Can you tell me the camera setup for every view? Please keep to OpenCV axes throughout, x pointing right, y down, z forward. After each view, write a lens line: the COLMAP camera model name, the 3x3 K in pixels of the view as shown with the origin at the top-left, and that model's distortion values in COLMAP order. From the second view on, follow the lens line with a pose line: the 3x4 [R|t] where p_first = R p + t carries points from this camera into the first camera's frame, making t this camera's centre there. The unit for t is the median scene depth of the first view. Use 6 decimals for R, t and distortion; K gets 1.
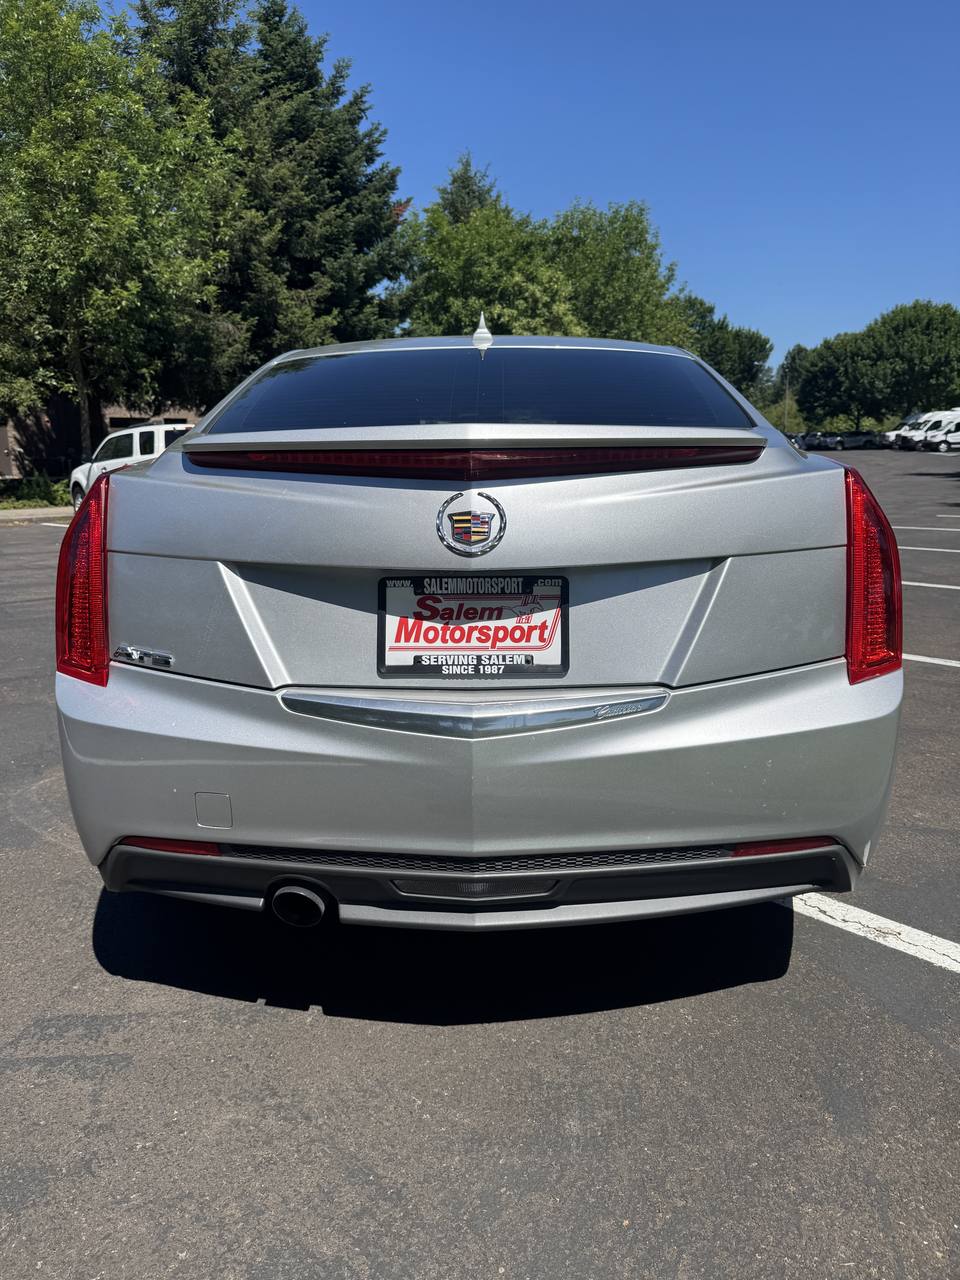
lens RADIAL K [[908.4, 0, 488.8], [0, 908.4, 643.9], [0, 0, 1]] dist [-0.000603, -0.010785]
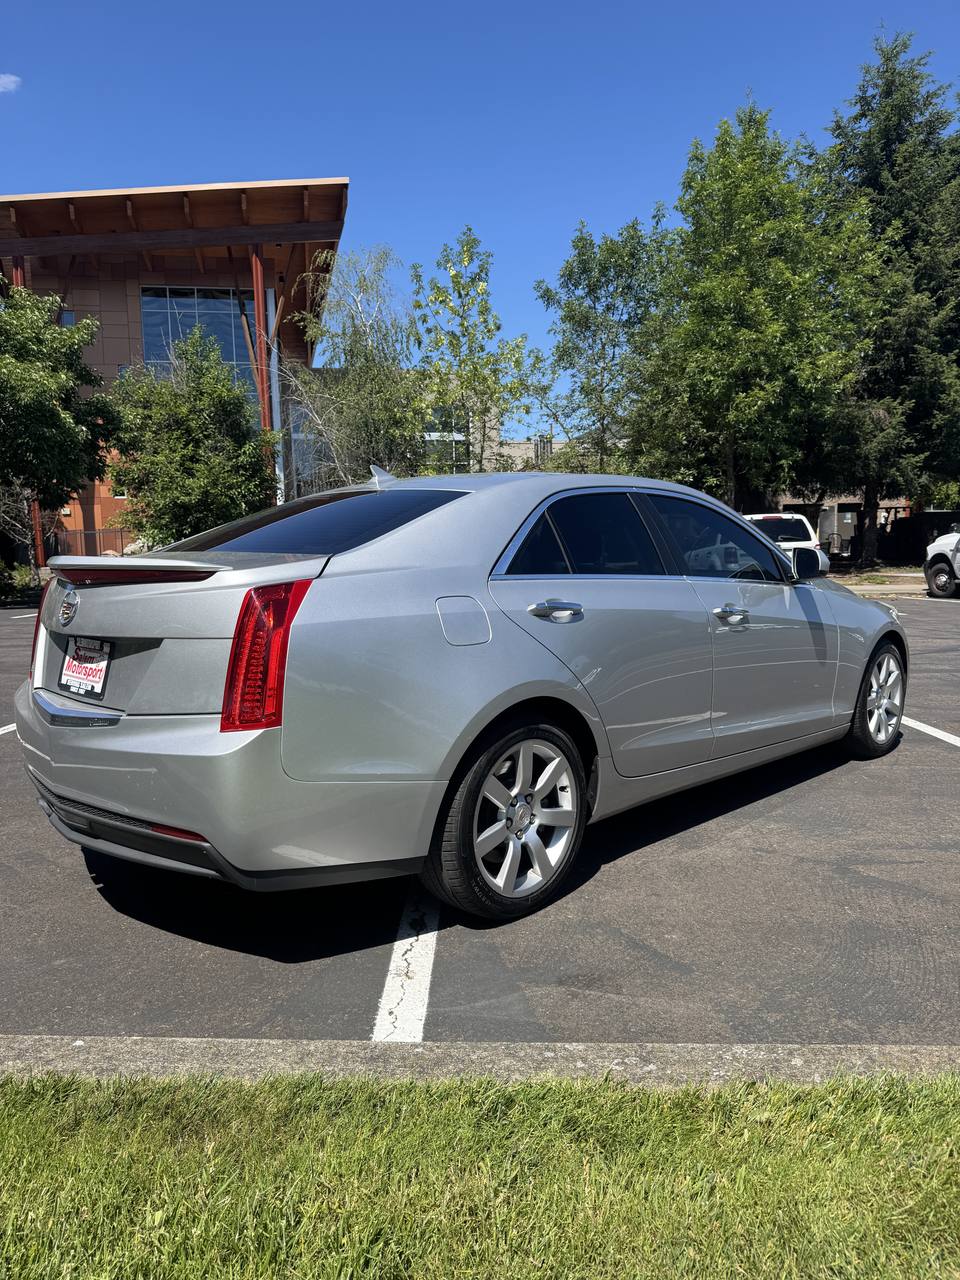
lens RADIAL K [[908.4, 0, 479.9], [0, 908.4, 634.9], [0, 0, 1]] dist [-0.000603, -0.010785]
pose [[0.720052, 0.068722, -0.690509, 0.116732], [-0.135397, 0.989872, -0.042674, -0.007194], [0.680583, 0.124221, 0.722064, 0.014953]]
